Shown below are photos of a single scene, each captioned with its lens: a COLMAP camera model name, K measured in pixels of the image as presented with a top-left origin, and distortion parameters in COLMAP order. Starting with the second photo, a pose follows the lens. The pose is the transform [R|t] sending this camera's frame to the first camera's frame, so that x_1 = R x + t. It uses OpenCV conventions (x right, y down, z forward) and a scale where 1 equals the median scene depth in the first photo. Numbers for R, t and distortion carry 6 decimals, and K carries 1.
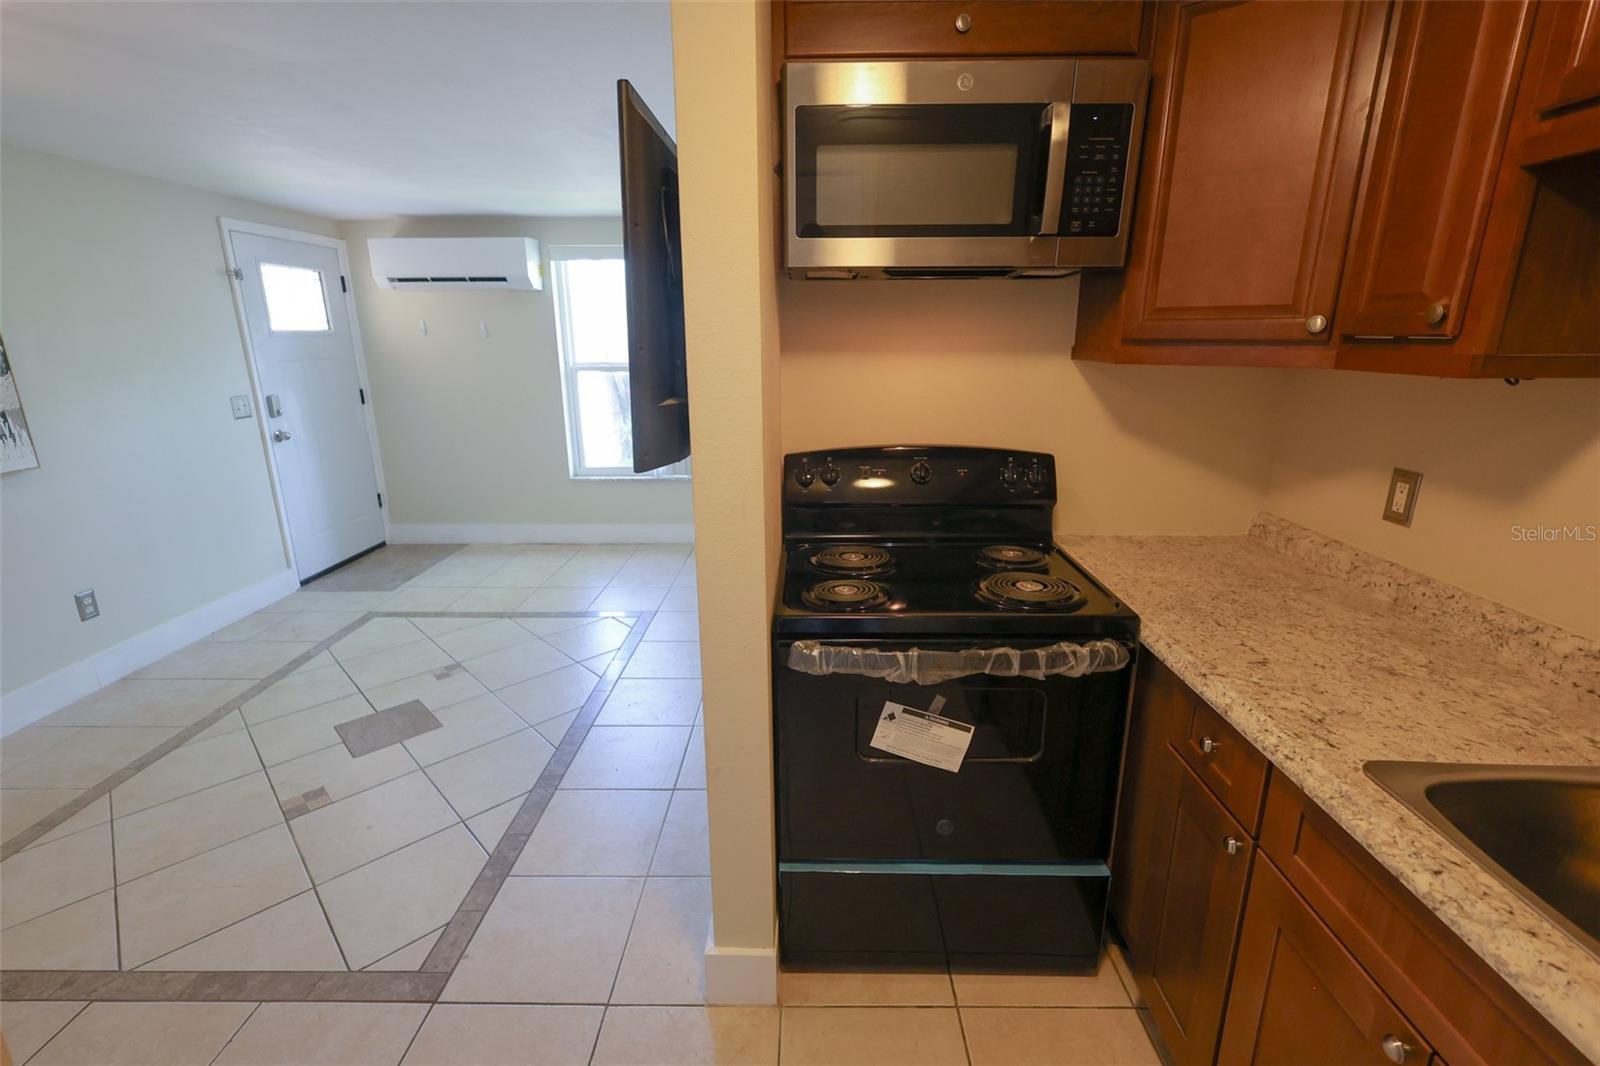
lens RADIAL K [[722.4, 0, 796.2], [0, 722.4, 536.9], [0, 0, 1]] dist [0.002224, -0.000698]
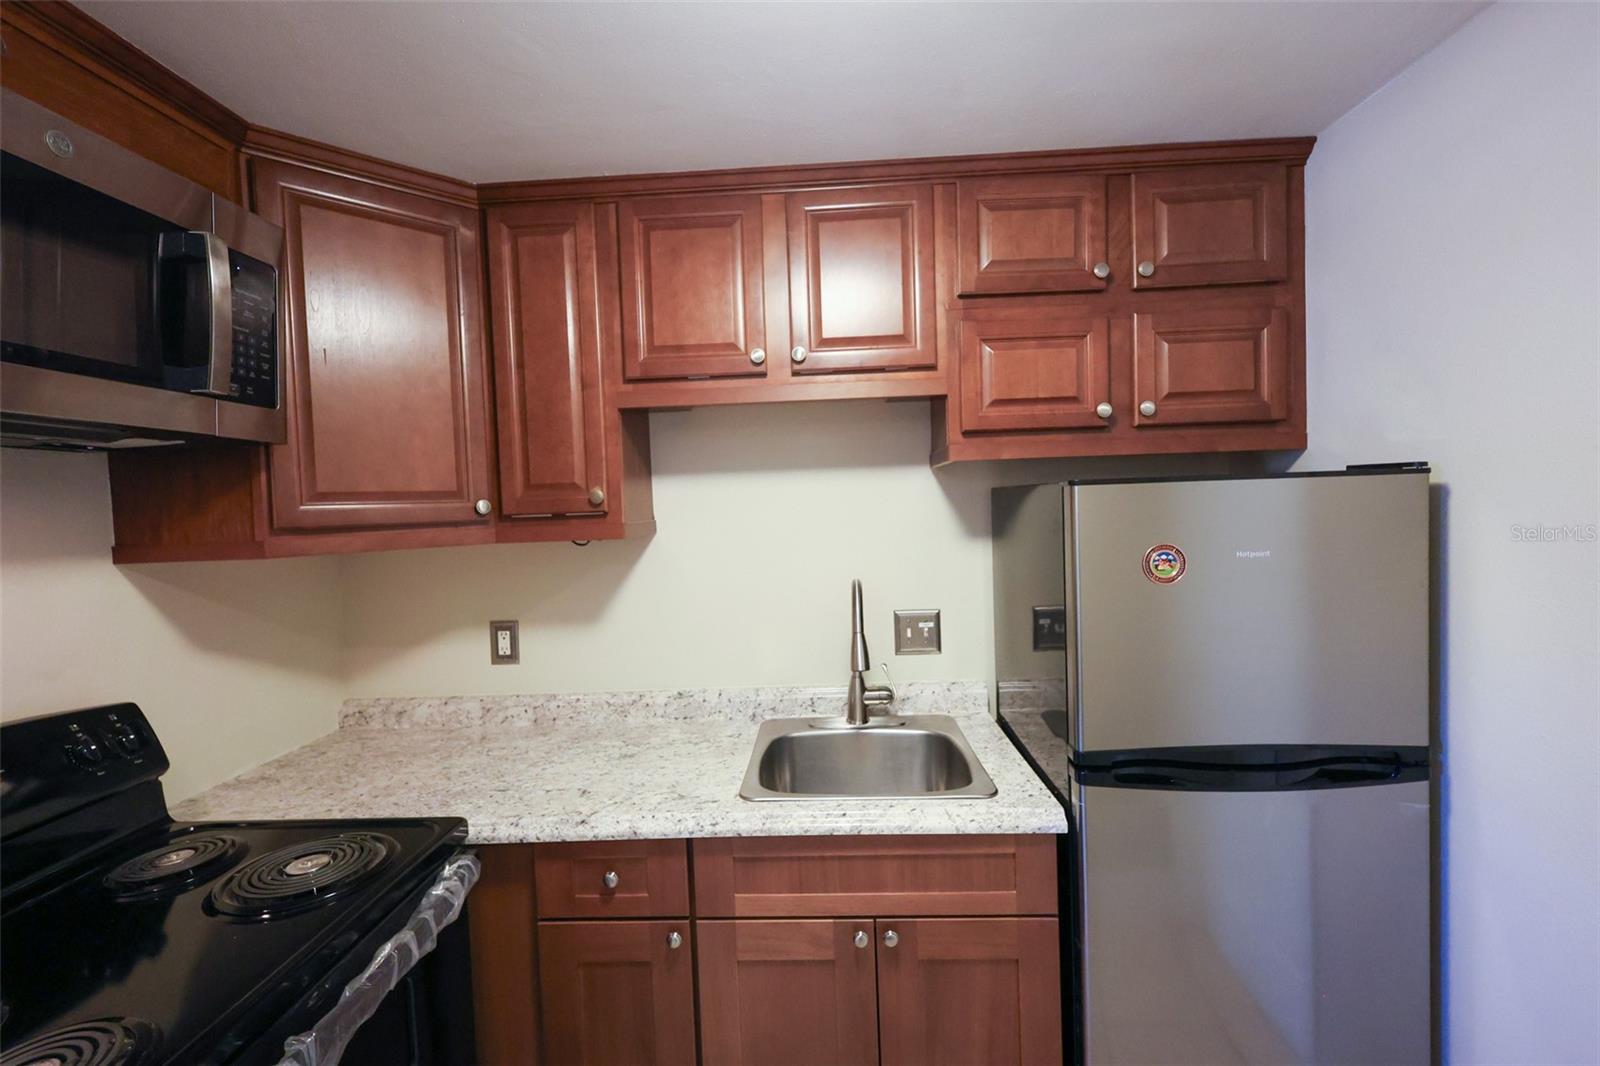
lens RADIAL K [[690.8, 0, 814.8], [0, 690.8, 526.0], [0, 0, 1]] dist [0.002496, -0.000154]
pose [[0.019647, -0.028945, 0.999388, -0.195296], [0.310208, 0.950427, 0.021429, -0.062241], [-0.950466, 0.309597, 0.027652, 0.238848]]
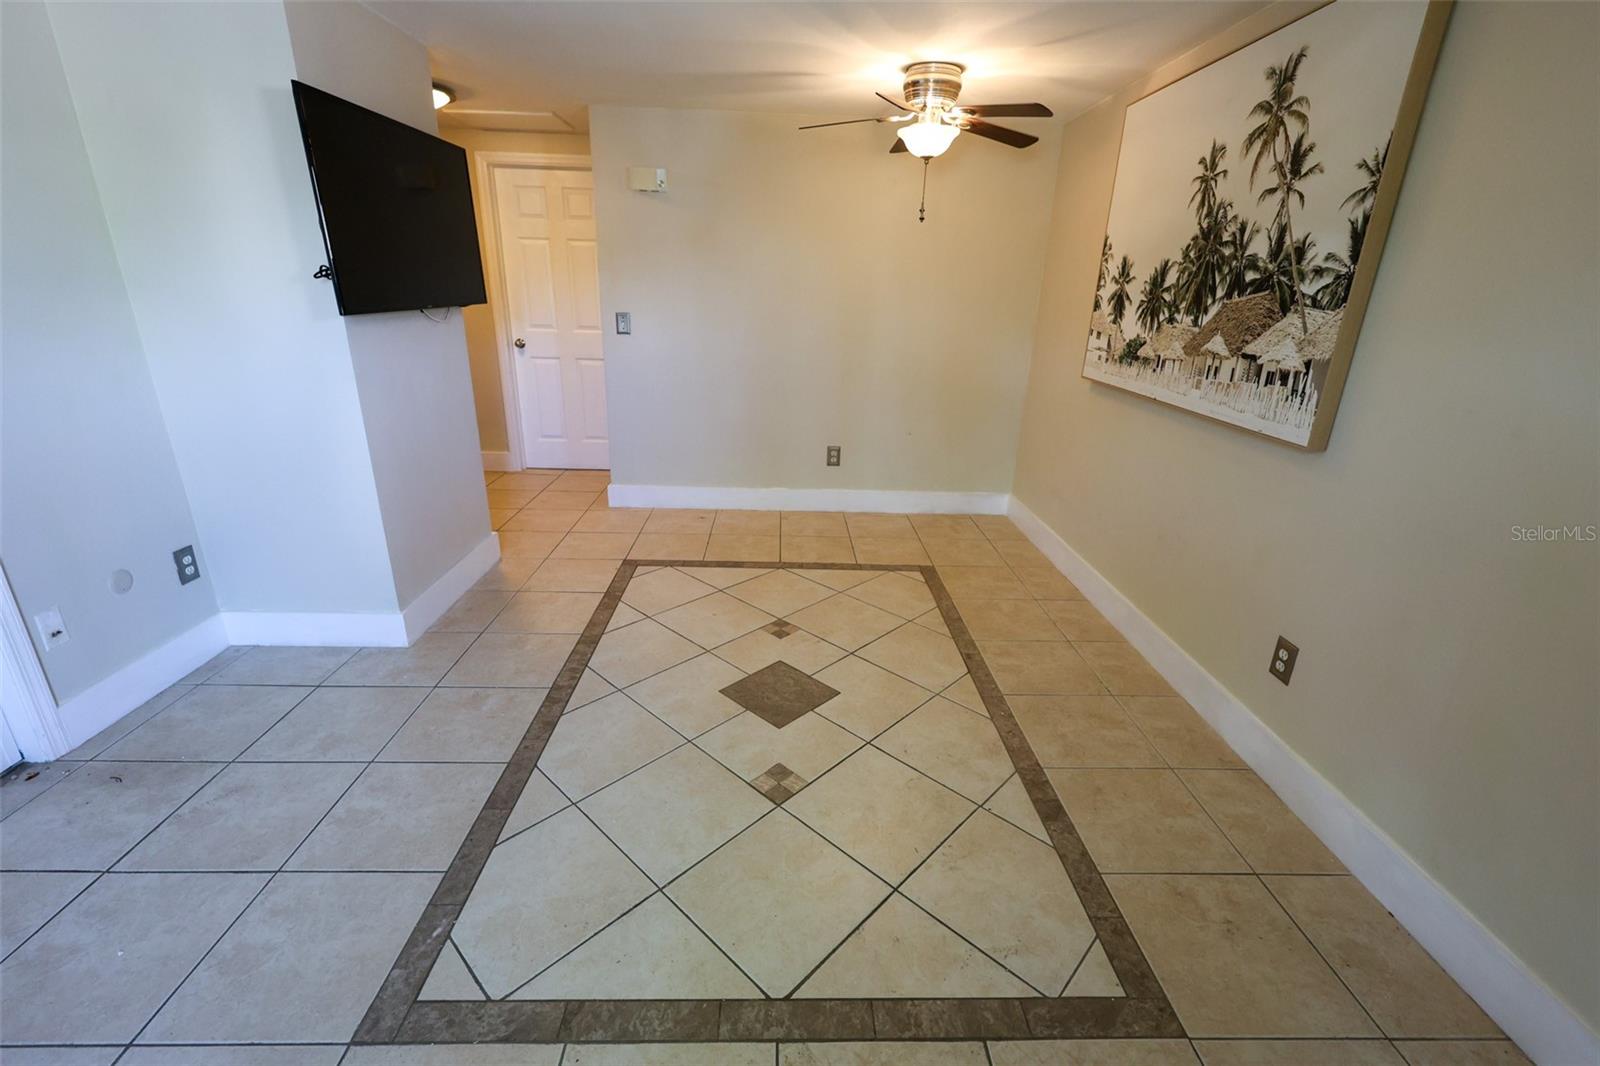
lens RADIAL K [[690.8, 0, 800.2], [0, 690.8, 533.0], [0, 0, 1]] dist [0.002496, -0.000154]
pose [[-0.998373, -0.001267, -0.057002, -0.550379], [-0.034554, 0.808685, 0.587227, -0.414425], [0.045353, 0.588241, -0.807413, 1.612399]]
